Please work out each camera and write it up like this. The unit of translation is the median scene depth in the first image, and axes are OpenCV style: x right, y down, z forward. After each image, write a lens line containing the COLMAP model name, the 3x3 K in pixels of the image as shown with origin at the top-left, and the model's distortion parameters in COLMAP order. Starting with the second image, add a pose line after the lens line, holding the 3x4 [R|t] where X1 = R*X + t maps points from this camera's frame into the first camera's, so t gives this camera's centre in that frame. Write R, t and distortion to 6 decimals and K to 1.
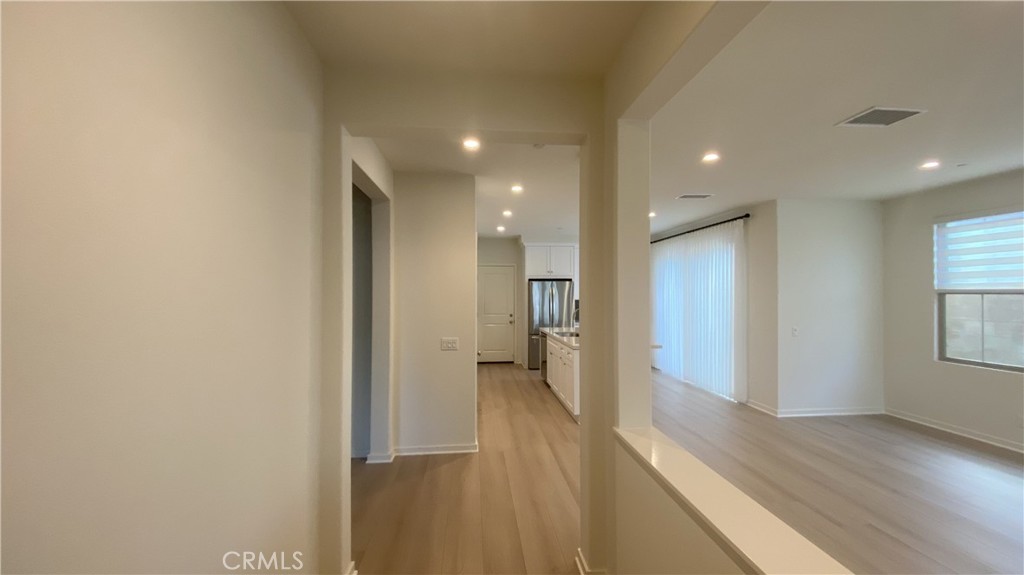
lens RADIAL K [[390.7, 0, 512.0], [0, 390.7, 287.5], [0, 0, 1]] dist [0.001811, -0.016856]
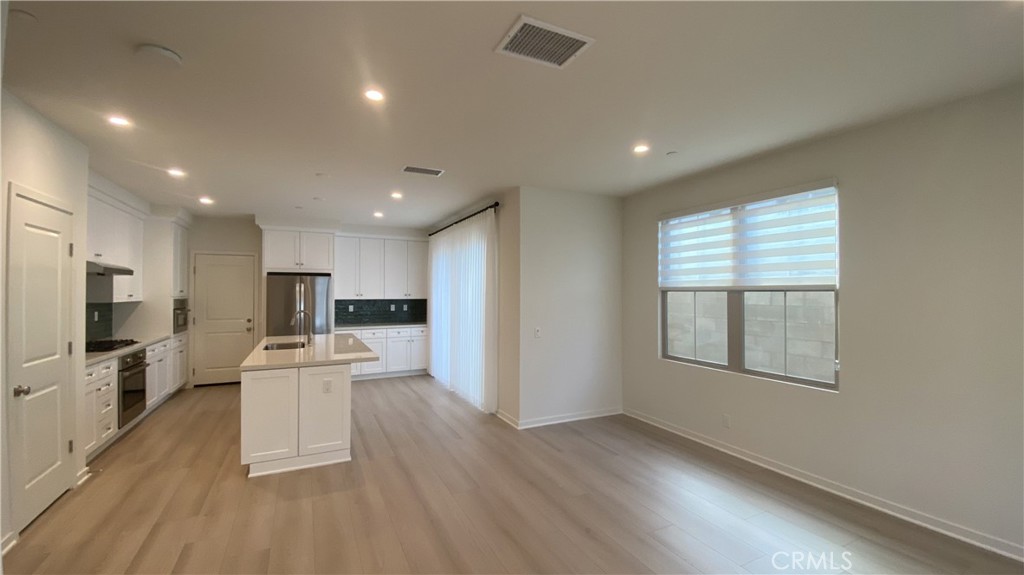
lens RADIAL K [[390.7, 0, 512.0], [0, 390.7, 287.5], [0, 0, 1]] dist [0.001811, -0.016856]
pose [[0.929583, 0.005627, 0.368569, 0.374509], [-0.005742, 0.999983, -0.000782, 0.009973], [-0.368568, -0.001389, 0.929600, 0.192942]]
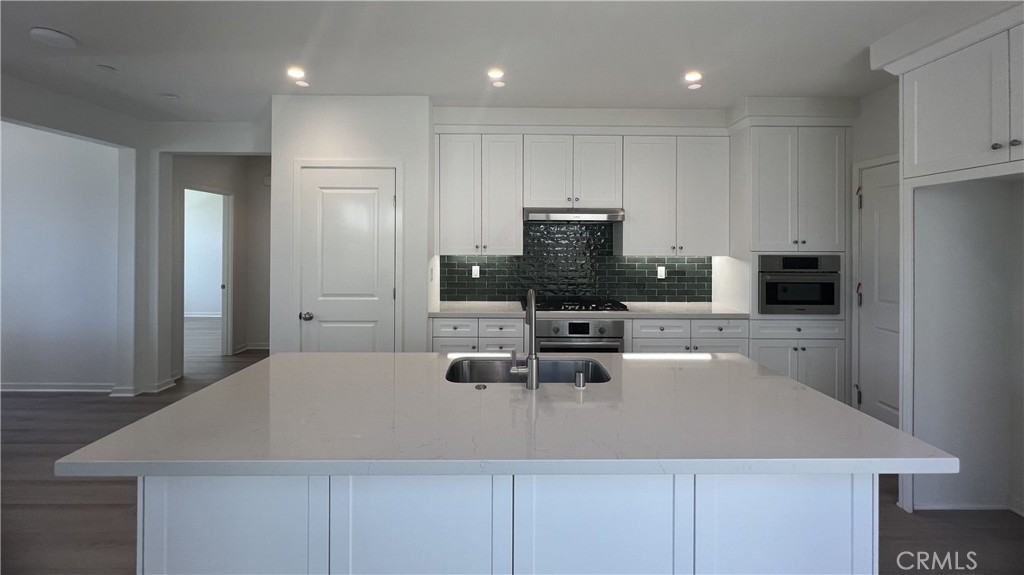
lens RADIAL K [[417.0, 0, 516.3], [0, 417.0, 239.9], [0, 0, 1]] dist [-0.000708, -0.000089]
pose [[-0.081500, -0.004517, -0.996663, 0.648565], [0.007346, 0.999960, -0.005132, 0.024682], [0.996646, -0.007739, -0.081464, 1.341024]]
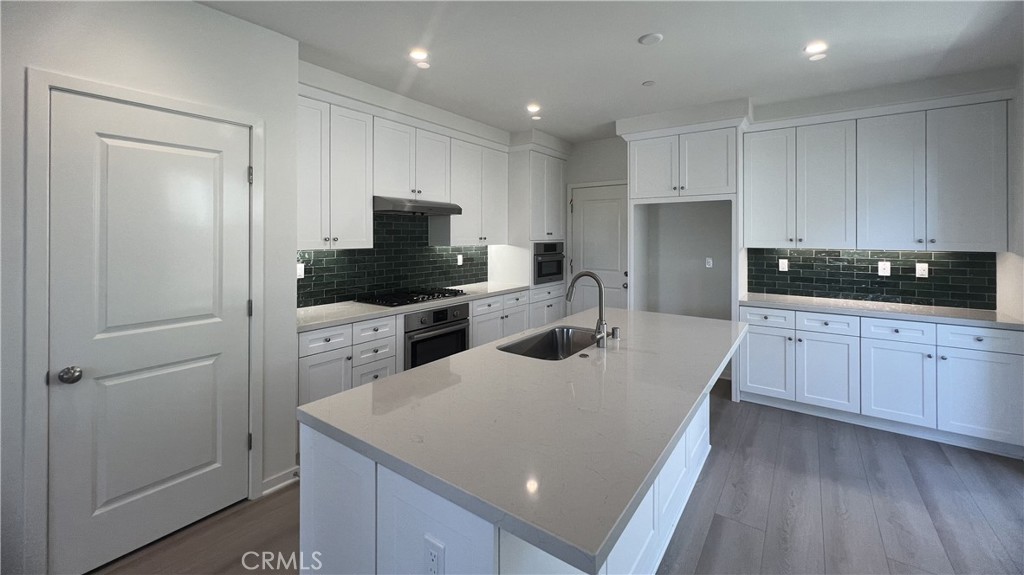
lens RADIAL K [[405.7, 0, 521.7], [0, 405.7, 233.1], [0, 0, 1]] dist [-0.000236, -0.000108]
pose [[0.755337, -0.001897, -0.655334, 0.505990], [0.005407, 0.999980, 0.003338, 0.022715], [0.655314, -0.006065, 0.755332, 0.901753]]
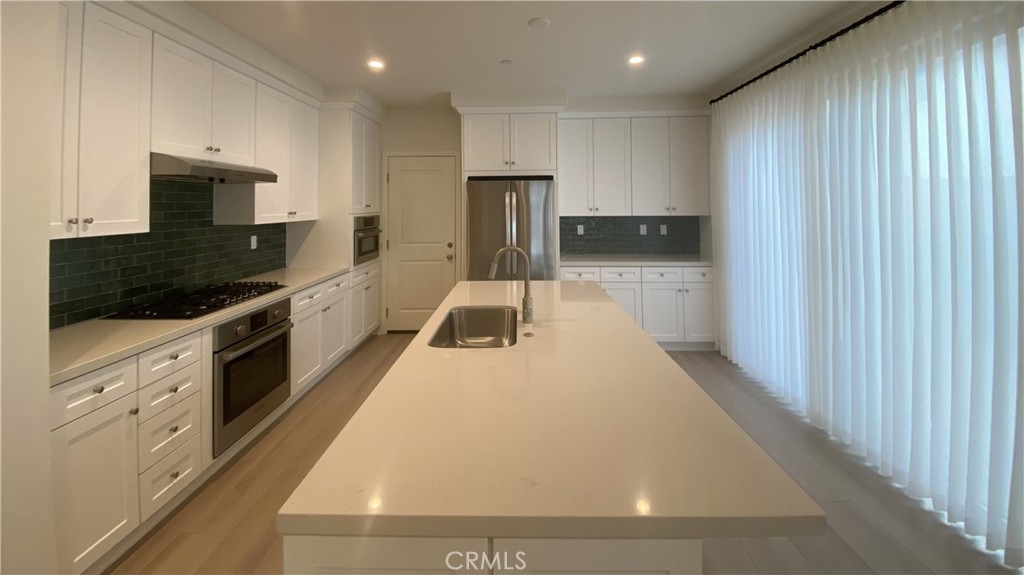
lens RADIAL K [[403.8, 0, 515.5], [0, 403.8, 192.0], [0, 0, 1]] dist [0.028748, -0.025858]
pose [[0.993010, -0.011436, -0.117472, 0.304416], [0.009218, 0.999769, -0.019408, 0.016395], [0.117667, 0.018190, 0.992887, 0.854327]]
